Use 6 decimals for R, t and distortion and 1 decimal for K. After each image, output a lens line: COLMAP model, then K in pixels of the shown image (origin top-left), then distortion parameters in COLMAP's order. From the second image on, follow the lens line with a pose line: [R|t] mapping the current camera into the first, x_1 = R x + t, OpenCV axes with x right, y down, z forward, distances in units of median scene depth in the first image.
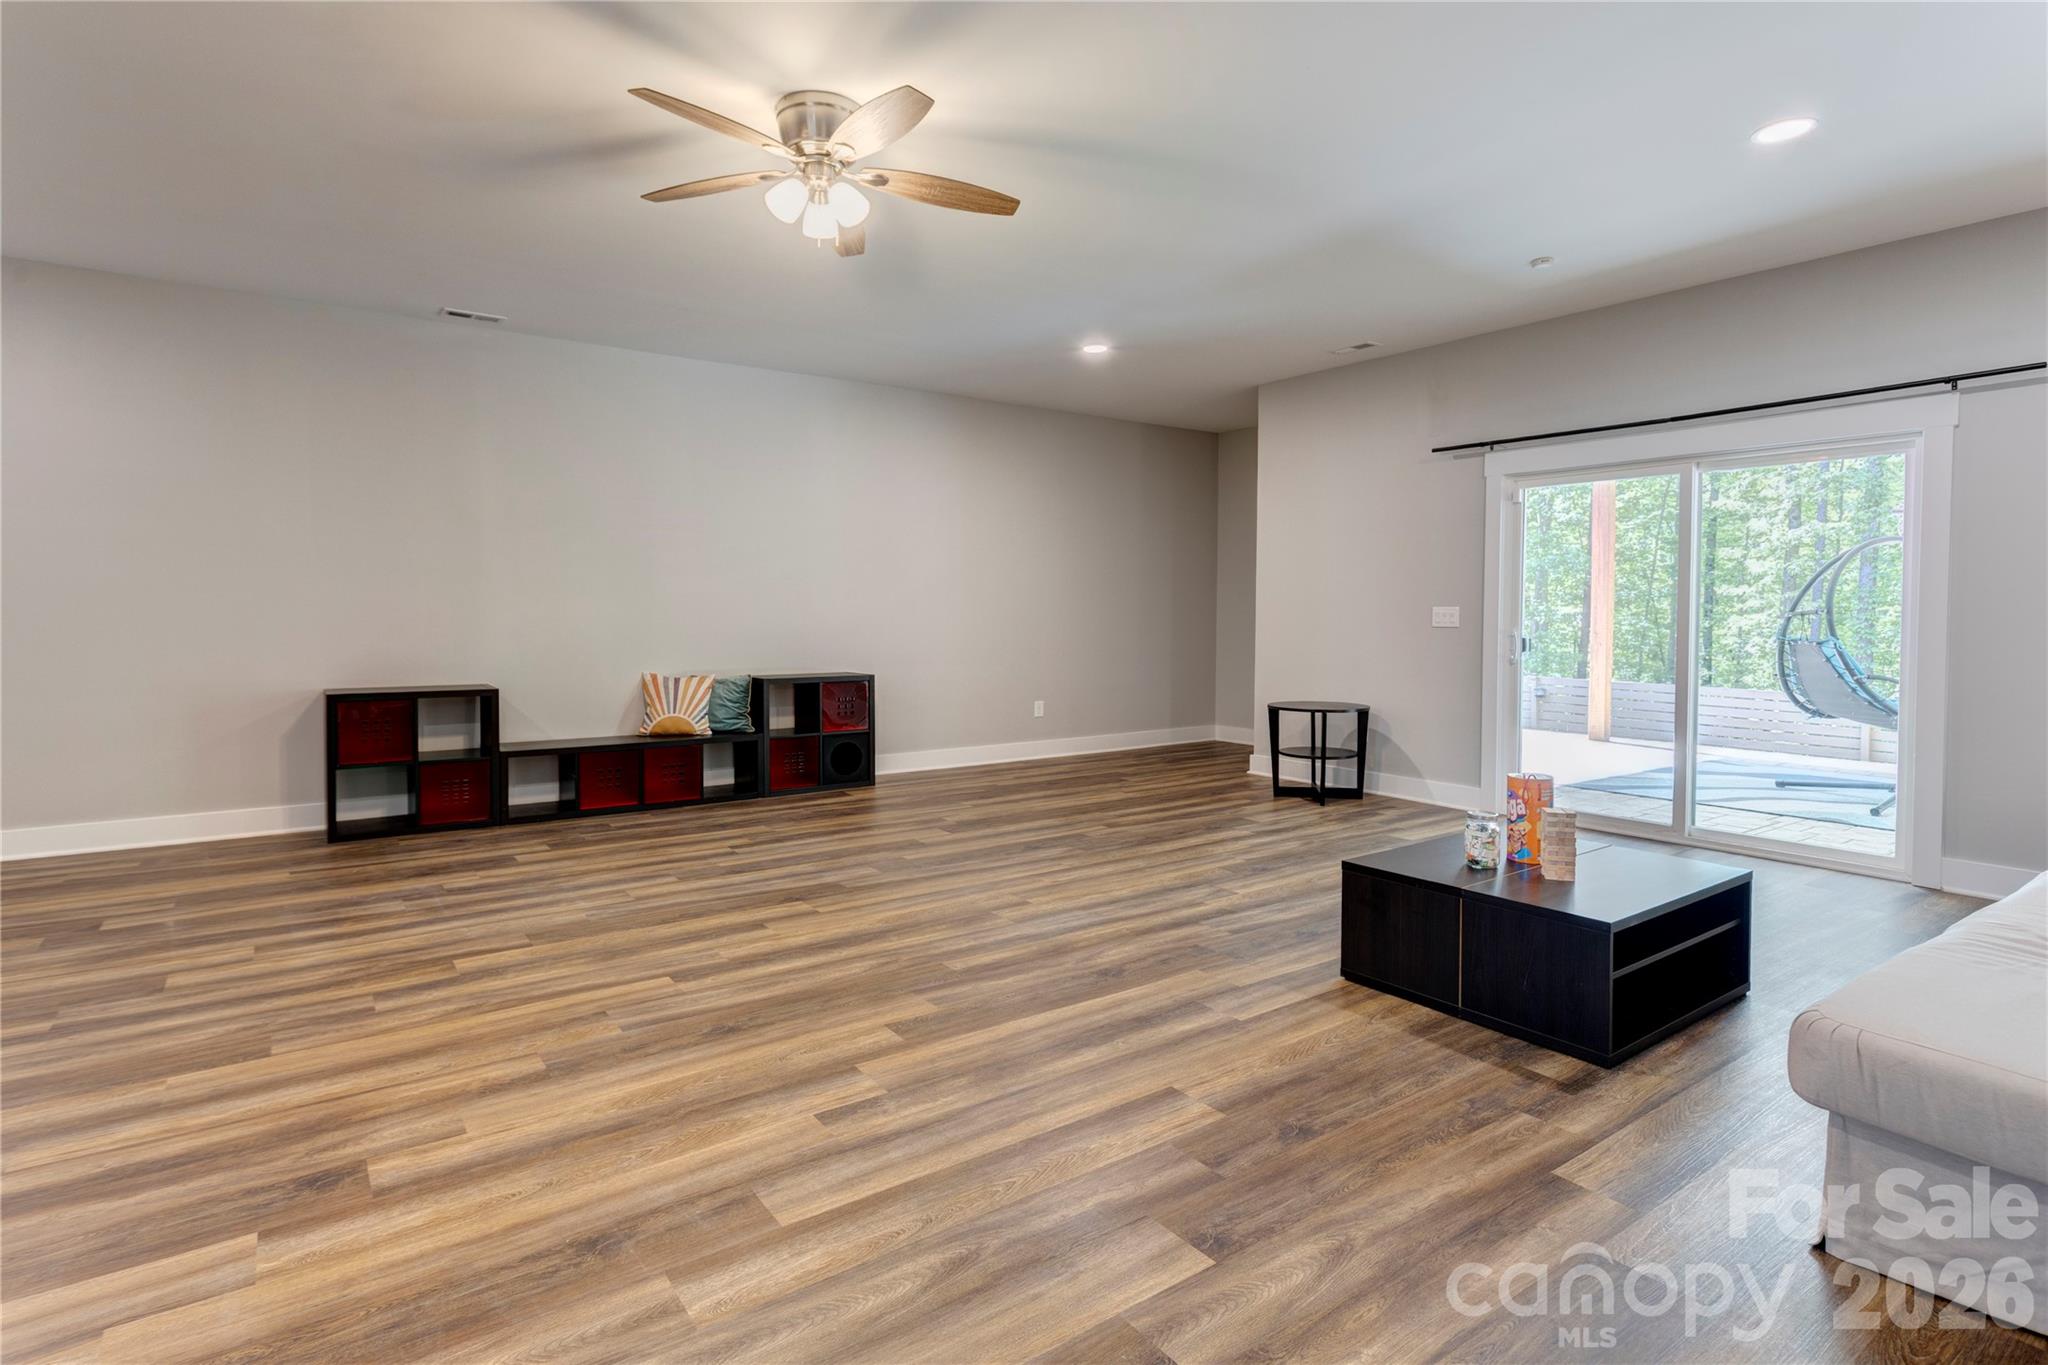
lens RADIAL K [[1020.0, 0, 1065.6], [0, 1020.0, 628.4], [0, 0, 1]] dist [-0.001544, -0.000427]
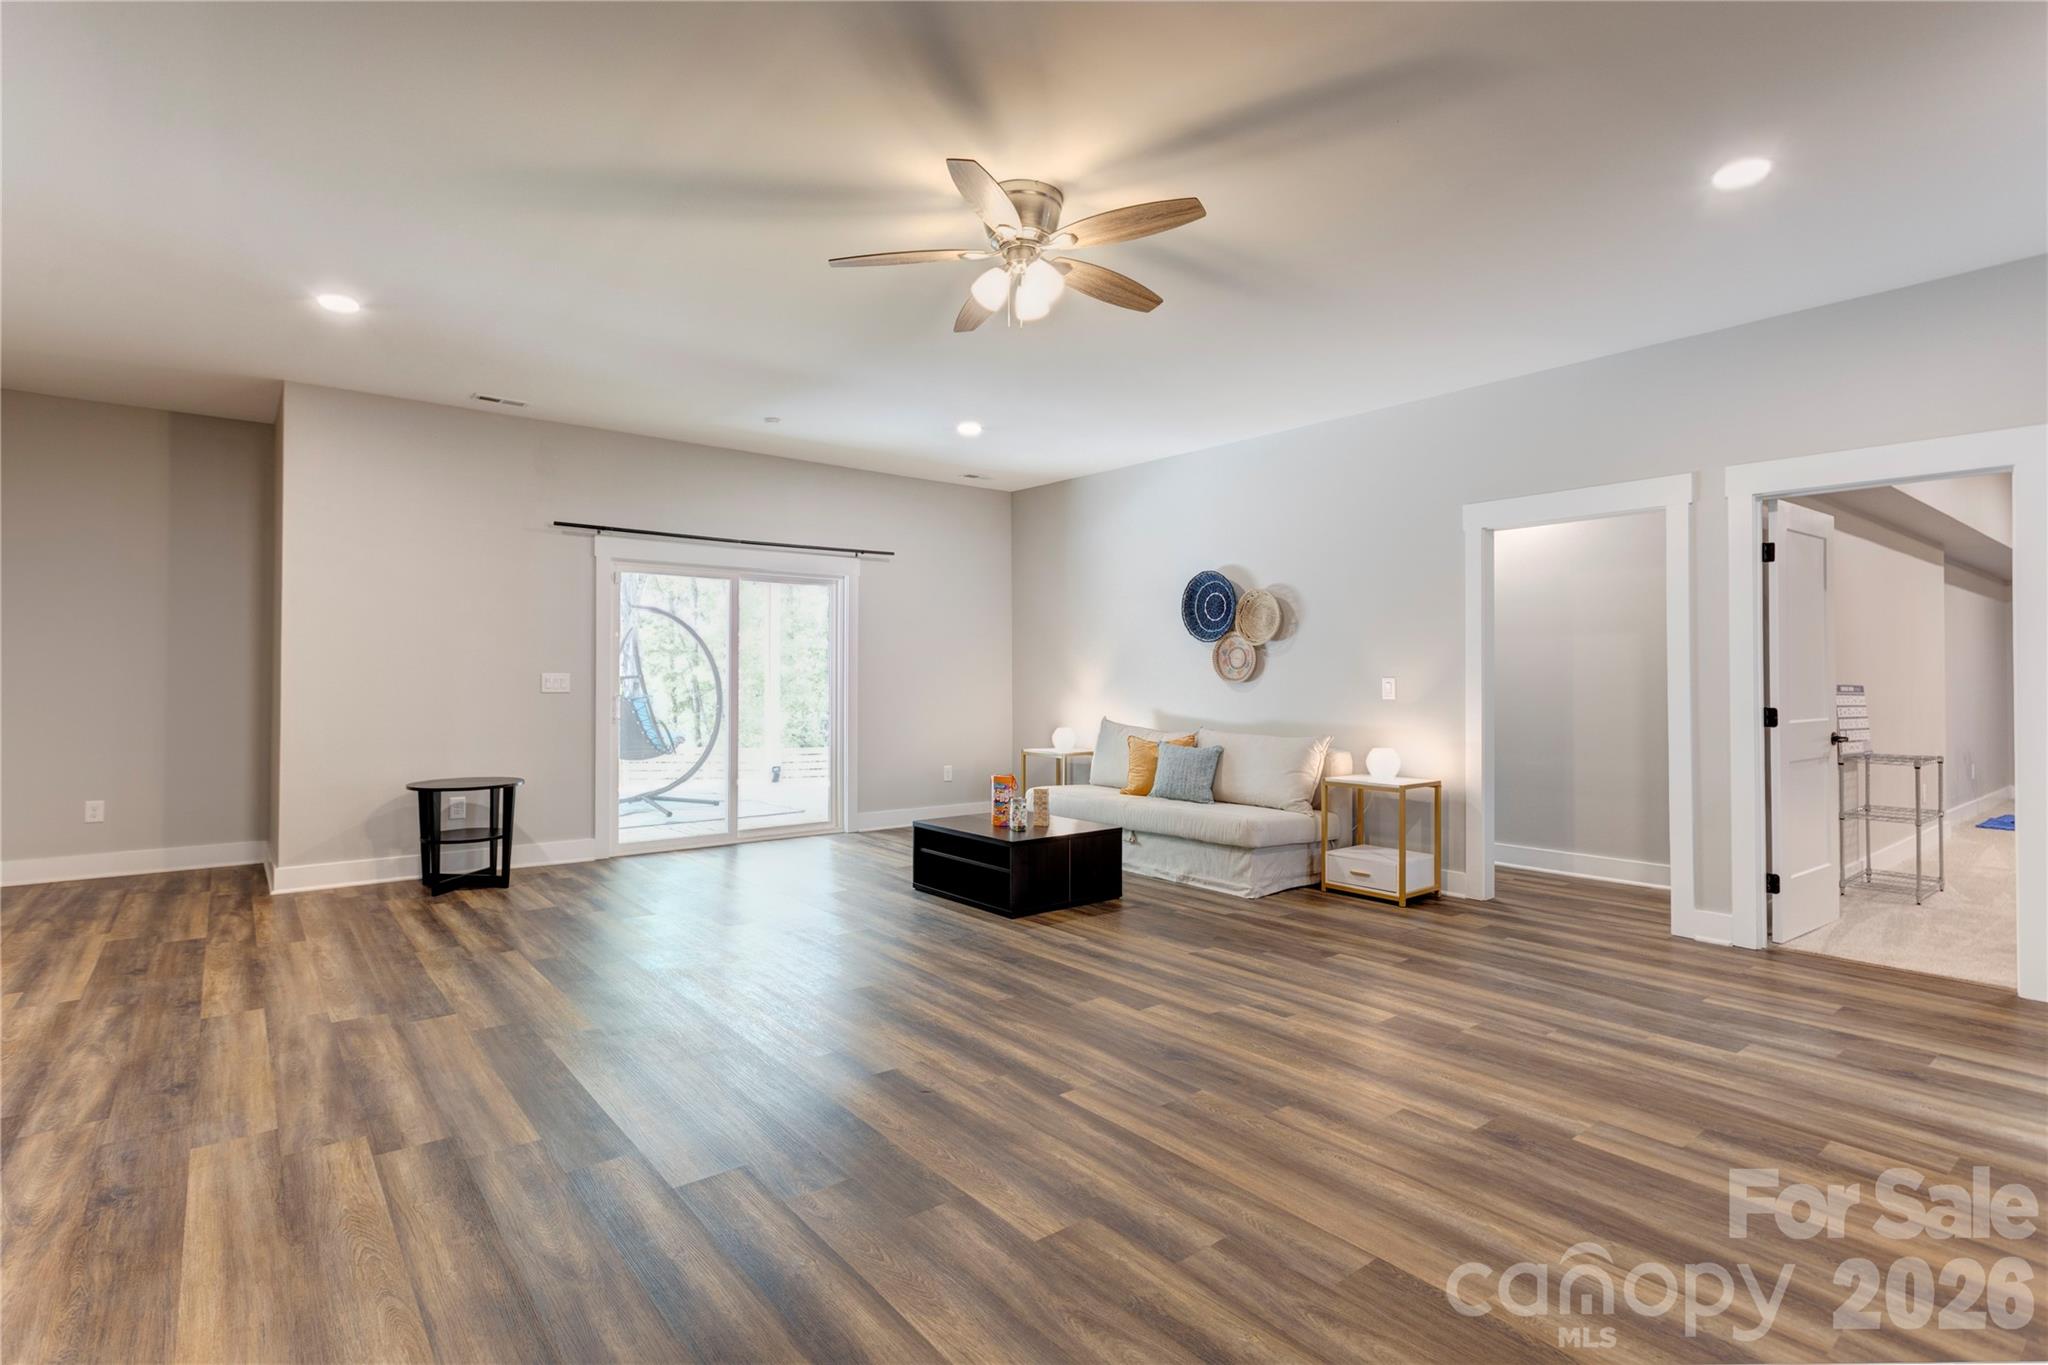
lens RADIAL K [[1006.4, 0, 1009.1], [0, 1006.4, 656.7], [0, 0, 1]] dist [0.000568, -0.000197]
pose [[-0.032144, 0.018250, 0.999317, -1.346808], [0.014767, 0.999733, -0.017783, -0.026036], [-0.999374, 0.014186, -0.032404, 1.130398]]
